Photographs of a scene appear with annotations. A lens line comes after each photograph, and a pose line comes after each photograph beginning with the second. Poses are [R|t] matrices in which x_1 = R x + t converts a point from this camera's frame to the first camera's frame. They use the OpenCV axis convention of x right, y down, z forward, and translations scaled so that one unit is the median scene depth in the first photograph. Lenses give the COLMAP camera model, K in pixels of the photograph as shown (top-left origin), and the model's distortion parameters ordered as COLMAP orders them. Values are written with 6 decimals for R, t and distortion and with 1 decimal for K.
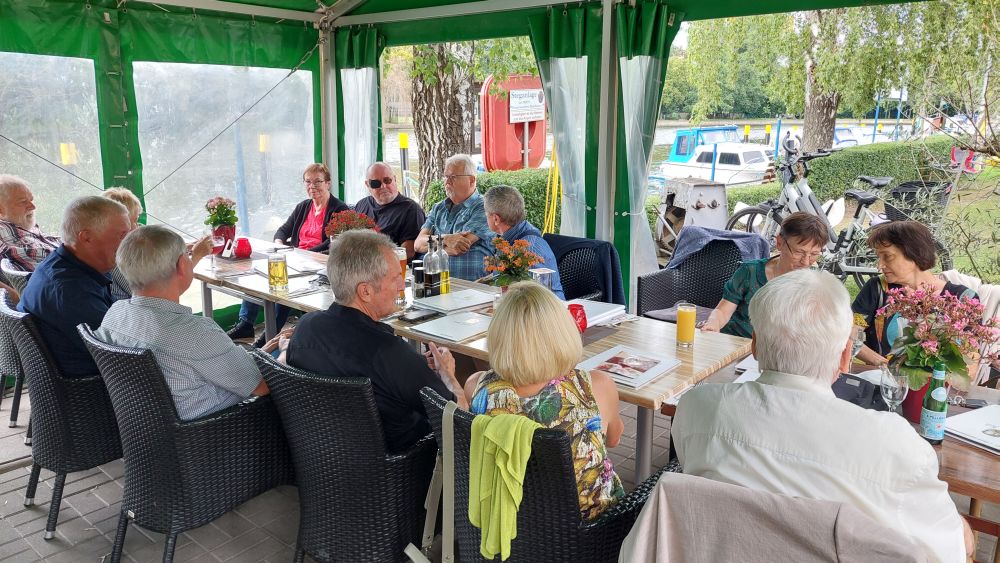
lens RADIAL K [[723.5, 0, 519.7], [0, 723.5, 262.3], [0, 0, 1]] dist [0.061649, -0.066109]
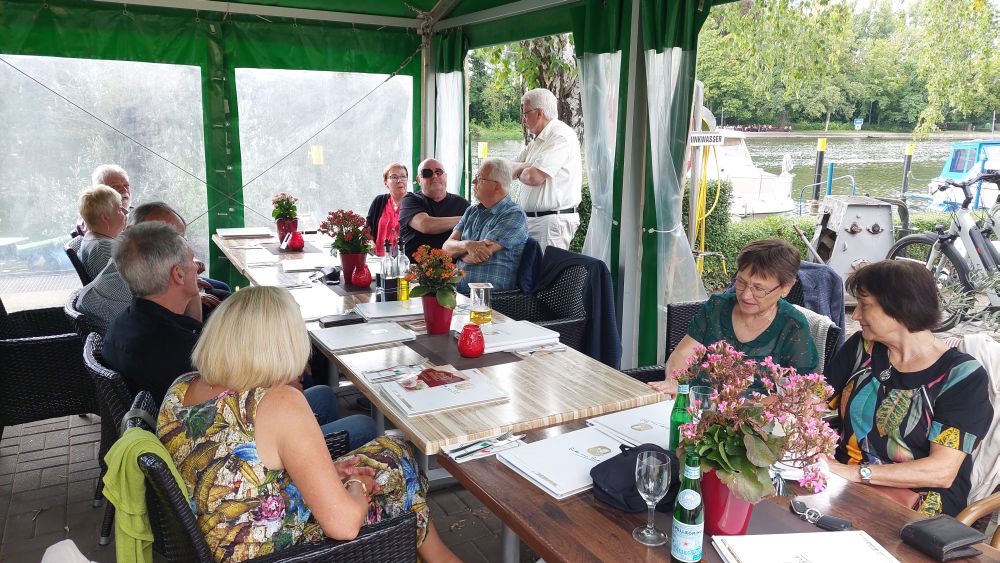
lens RADIAL K [[723.5, 0, 511.7], [0, 723.5, 277.0], [0, 0, 1]] dist [0.061649, -0.066109]
pose [[0.929923, 0.084146, -0.357997, 0.266002], [-0.081768, 0.996413, 0.021804, -0.014226], [0.358548, 0.008997, 0.933468, 0.104289]]
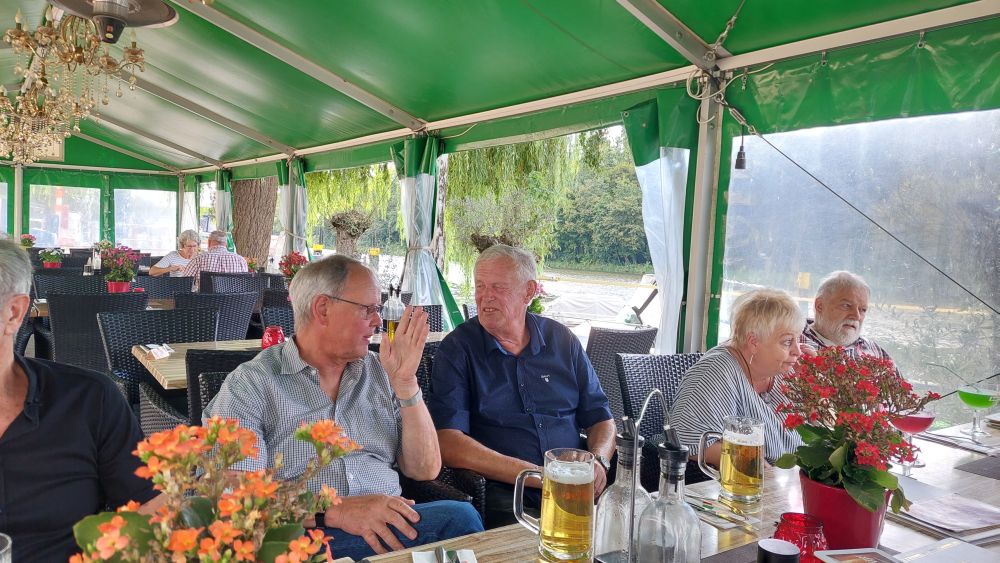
lens RADIAL K [[723.5, 0, 506.1], [0, 723.5, 284.4], [0, 0, 1]] dist [0.061649, -0.066109]
pose [[-0.261859, 0.021360, -0.964870, 0.119840], [-0.246386, 0.965147, 0.088234, -0.068611], [0.933126, 0.260835, -0.247470, 0.688888]]
